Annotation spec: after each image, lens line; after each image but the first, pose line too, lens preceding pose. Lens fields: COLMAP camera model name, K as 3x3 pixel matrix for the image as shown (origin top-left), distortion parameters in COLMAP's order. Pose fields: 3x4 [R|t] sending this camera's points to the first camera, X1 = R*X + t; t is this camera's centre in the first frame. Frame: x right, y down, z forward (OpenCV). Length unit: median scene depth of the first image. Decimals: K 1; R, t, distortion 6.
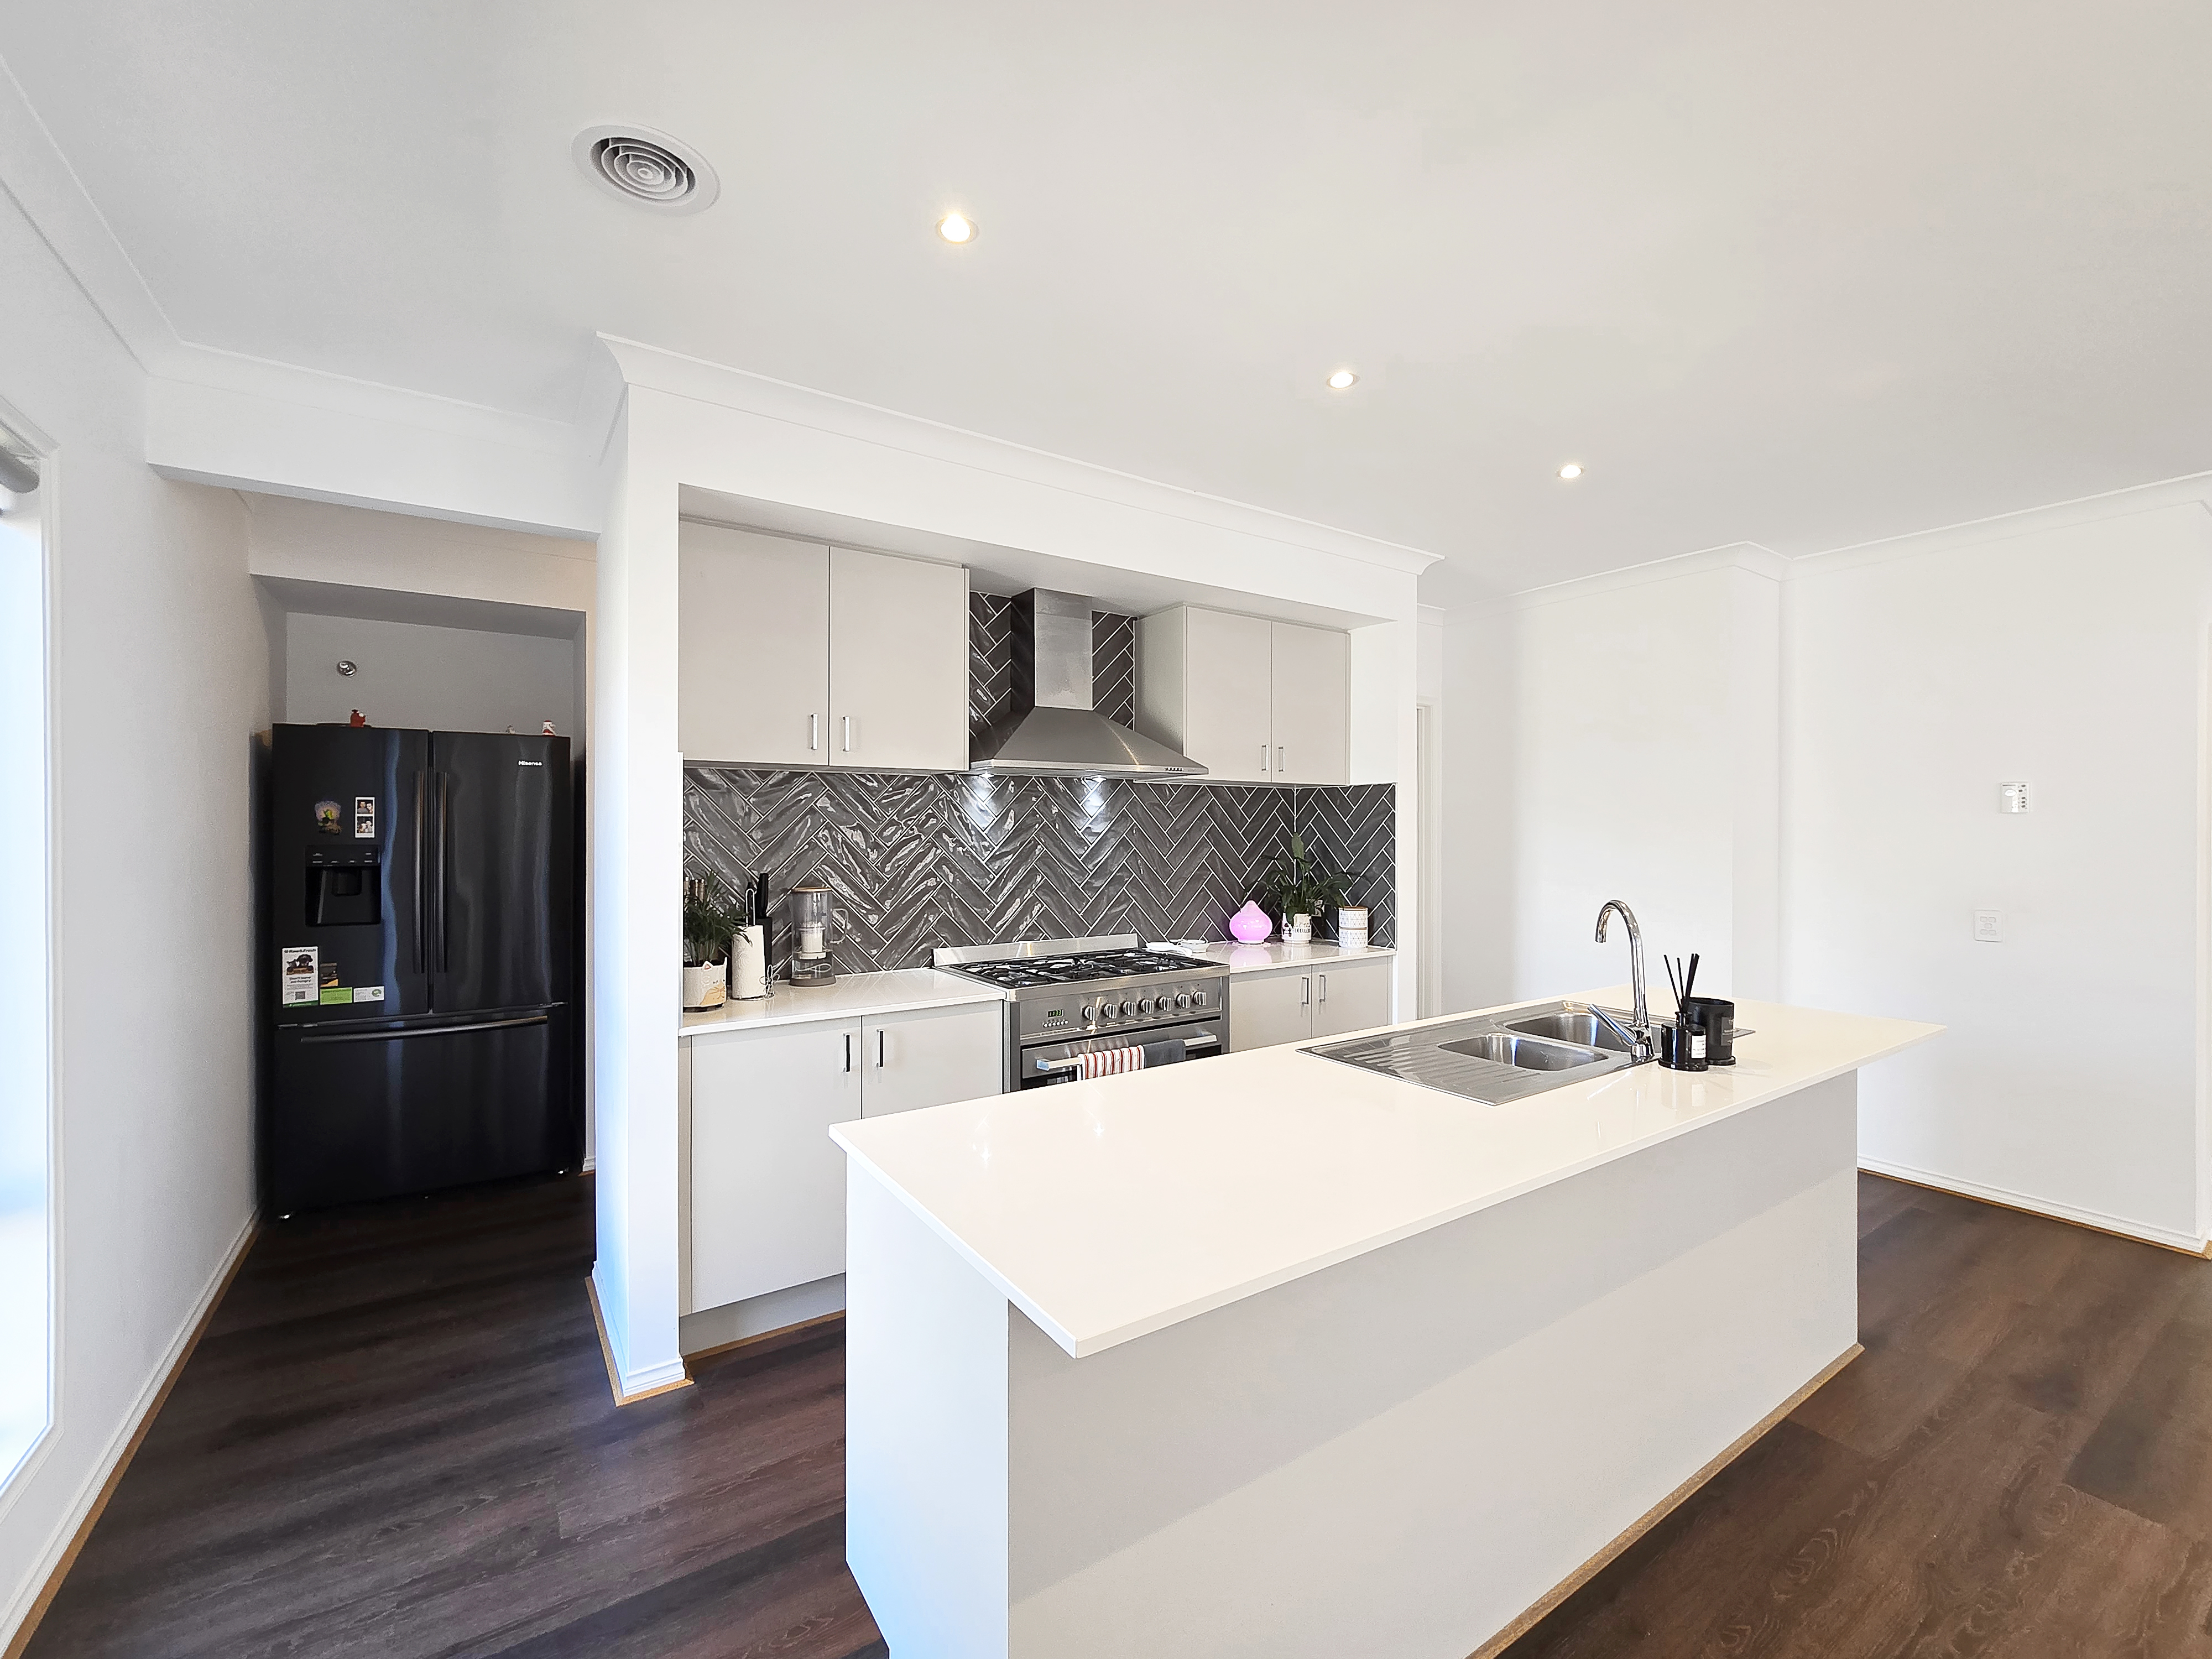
lens RADIAL K [[922.1, 0, 1108.3], [0, 922.1, 849.7], [0, 0, 1]] dist [0.001253, 0.000073]
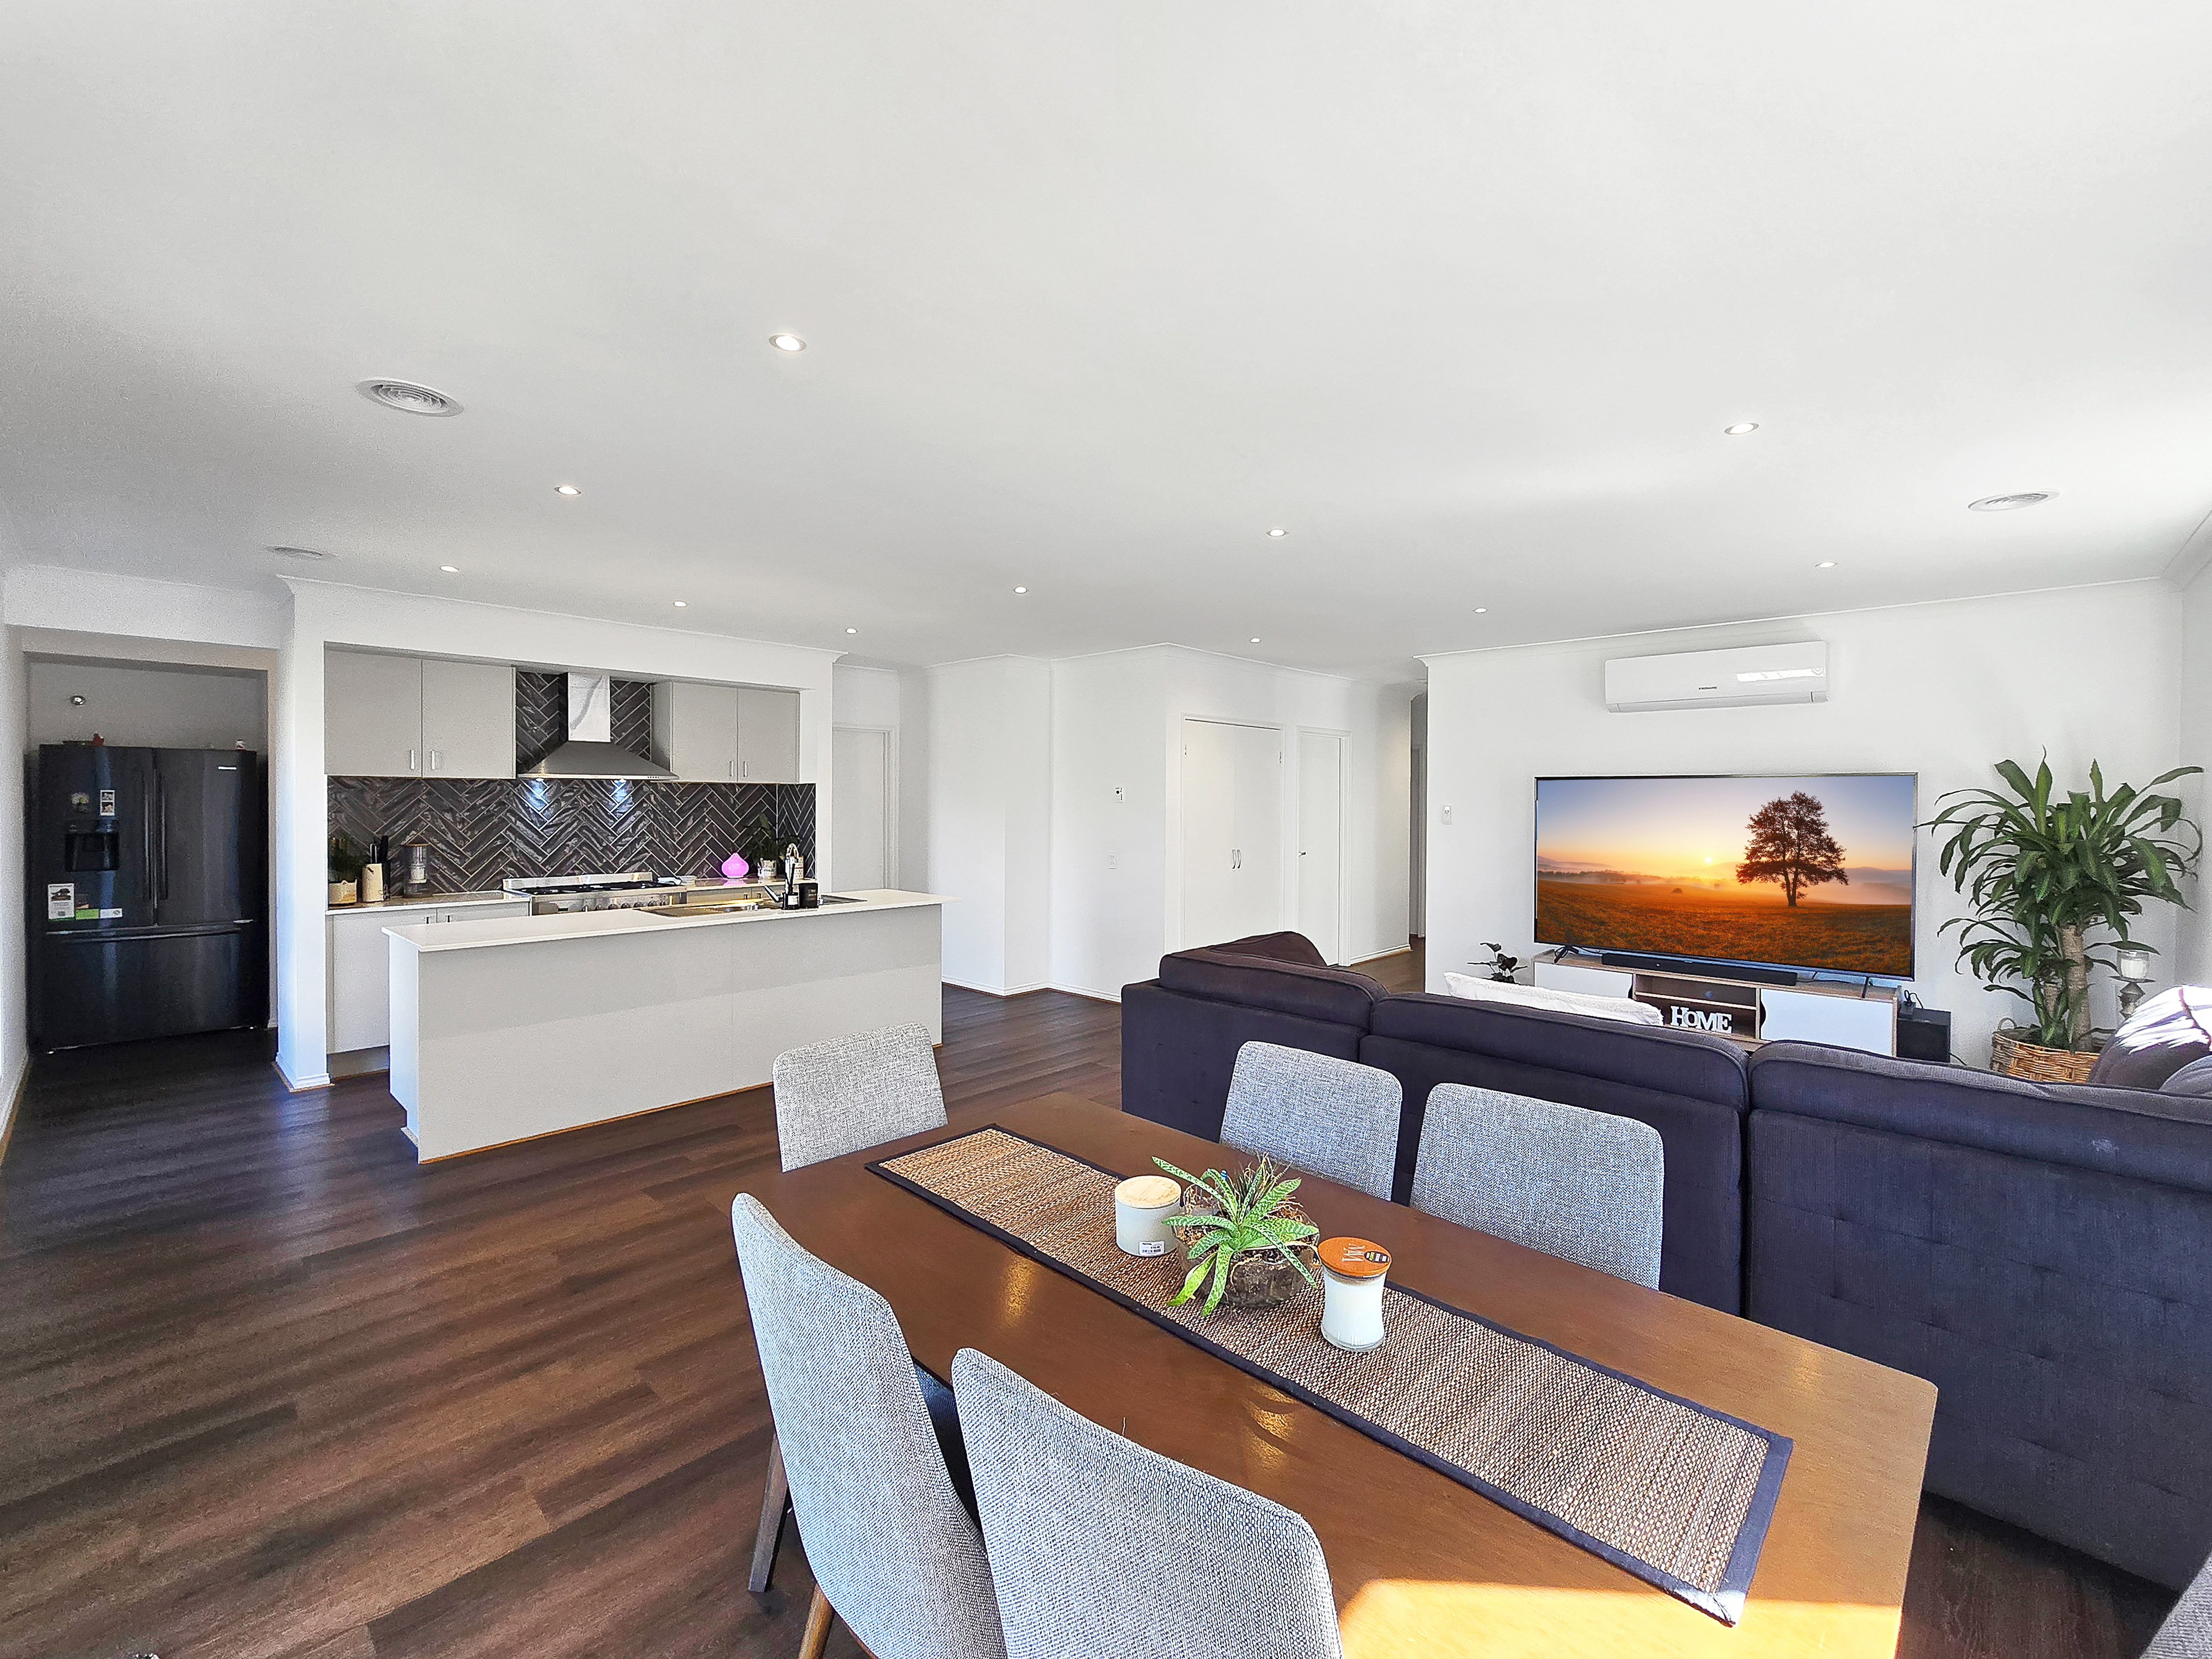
lens RADIAL K [[938.1, 0, 1106.0], [0, 938.1, 829.5], [0, 0, 1]] dist [-0.000534, -0.000037]
pose [[0.975908, -0.002461, 0.218169, 0.533648], [0.000636, 0.999964, 0.008437, -0.000906], [-0.218182, -0.008095, 0.975875, -0.972302]]
